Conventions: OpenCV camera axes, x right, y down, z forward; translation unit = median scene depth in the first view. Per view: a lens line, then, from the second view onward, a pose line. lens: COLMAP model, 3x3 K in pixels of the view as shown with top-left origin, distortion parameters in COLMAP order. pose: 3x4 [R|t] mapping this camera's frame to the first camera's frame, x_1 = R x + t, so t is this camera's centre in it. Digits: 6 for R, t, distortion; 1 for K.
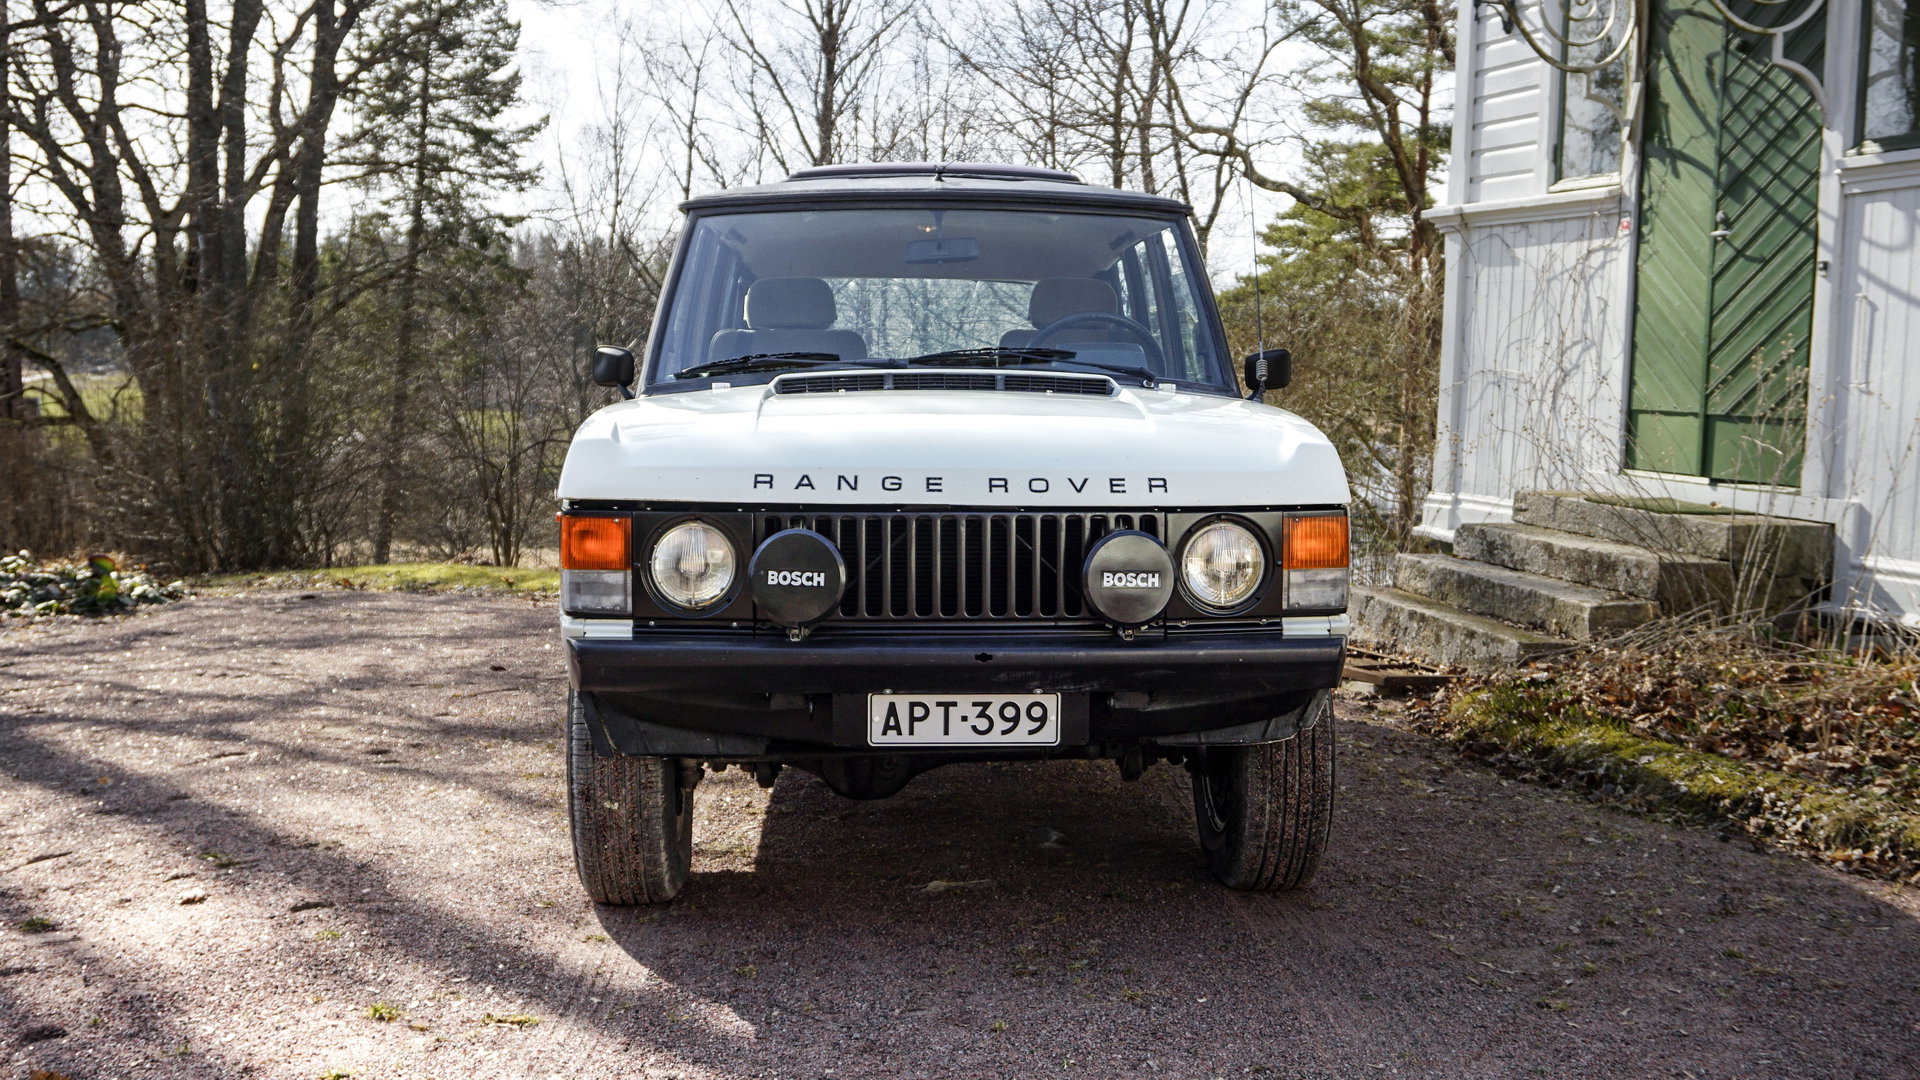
lens RADIAL K [[1969.4, 0, 960.0], [0, 1969.4, 540.0], [0, 0, 1]] dist [-0.001686, 0.013315]
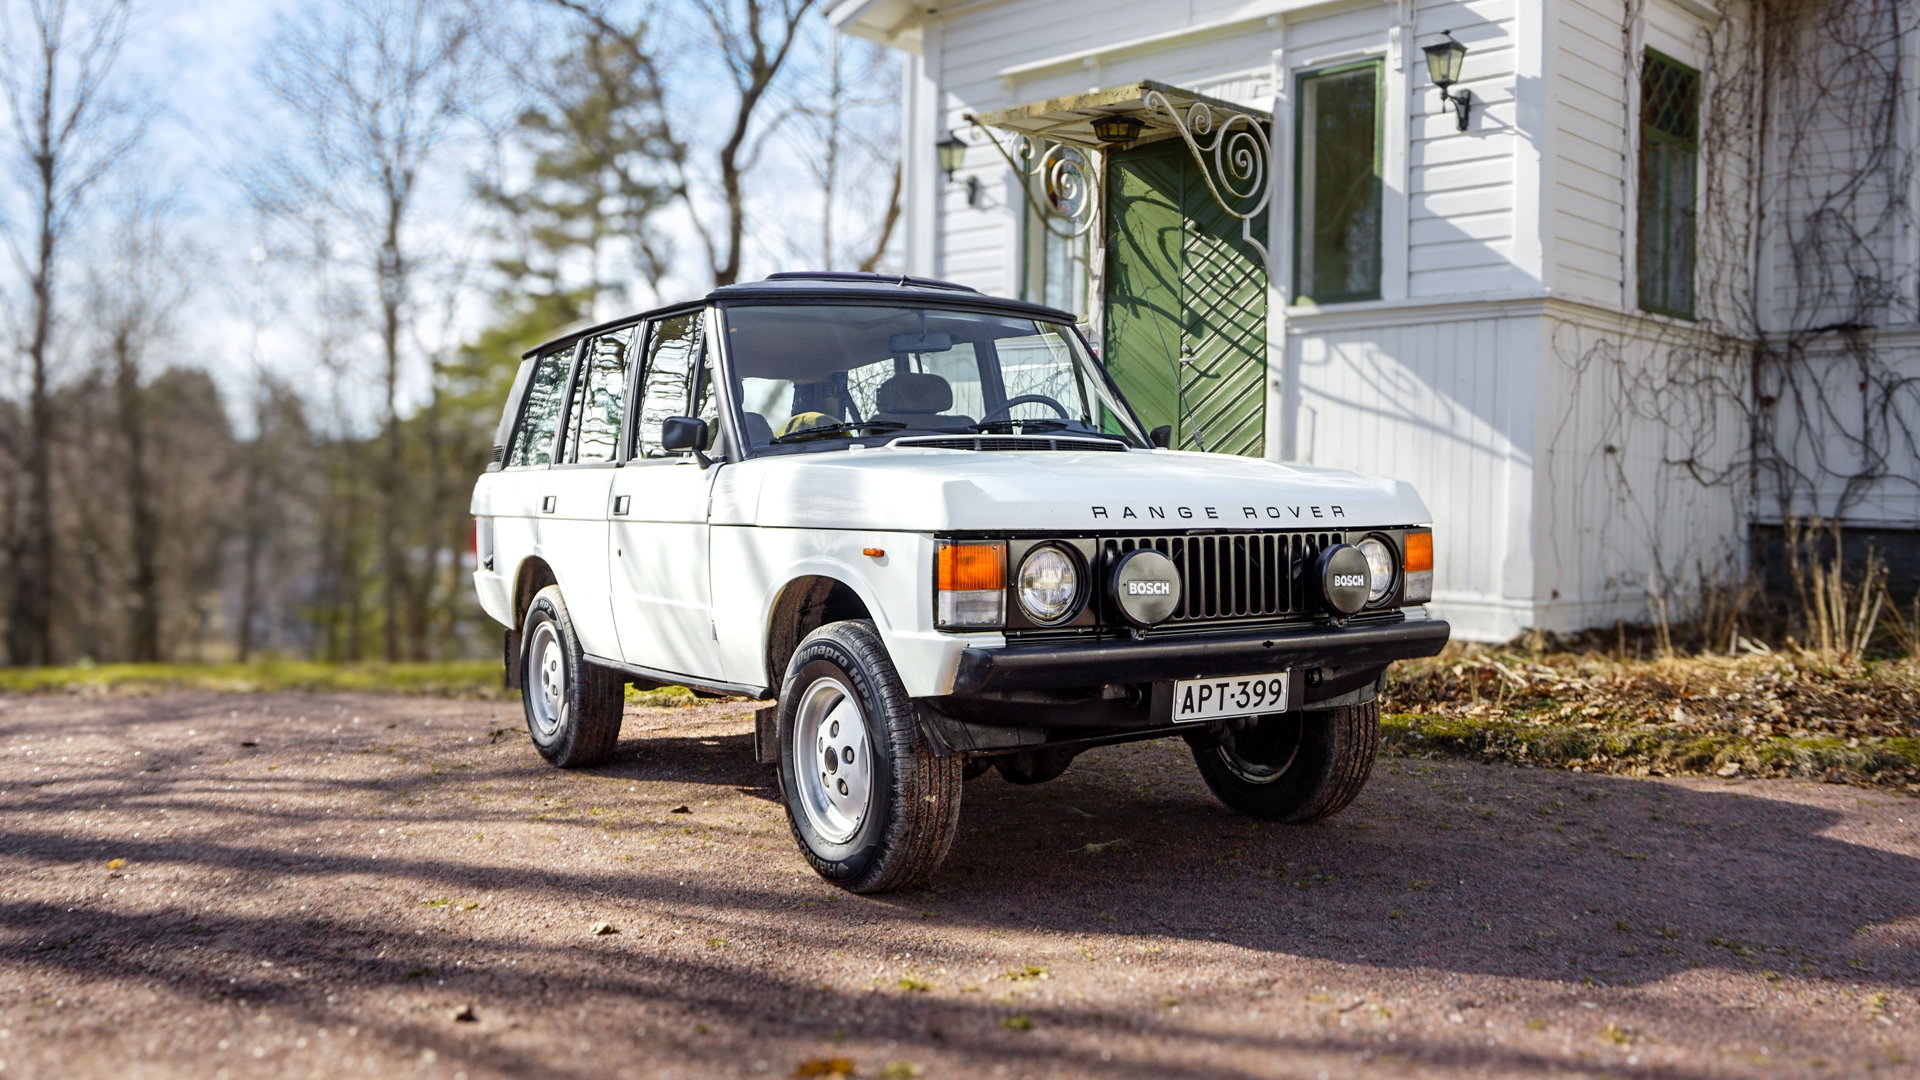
lens RADIAL K [[1658.3, 0, 960.0], [0, 1658.3, 540.0], [0, 0, 1]] dist [-0.010452, -0.000331]
pose [[0.876608, -0.021557, 0.480723, -0.662341], [0.047631, 0.997977, -0.042104, 0.026416], [-0.478843, 0.059806, 0.875861, 0.136045]]
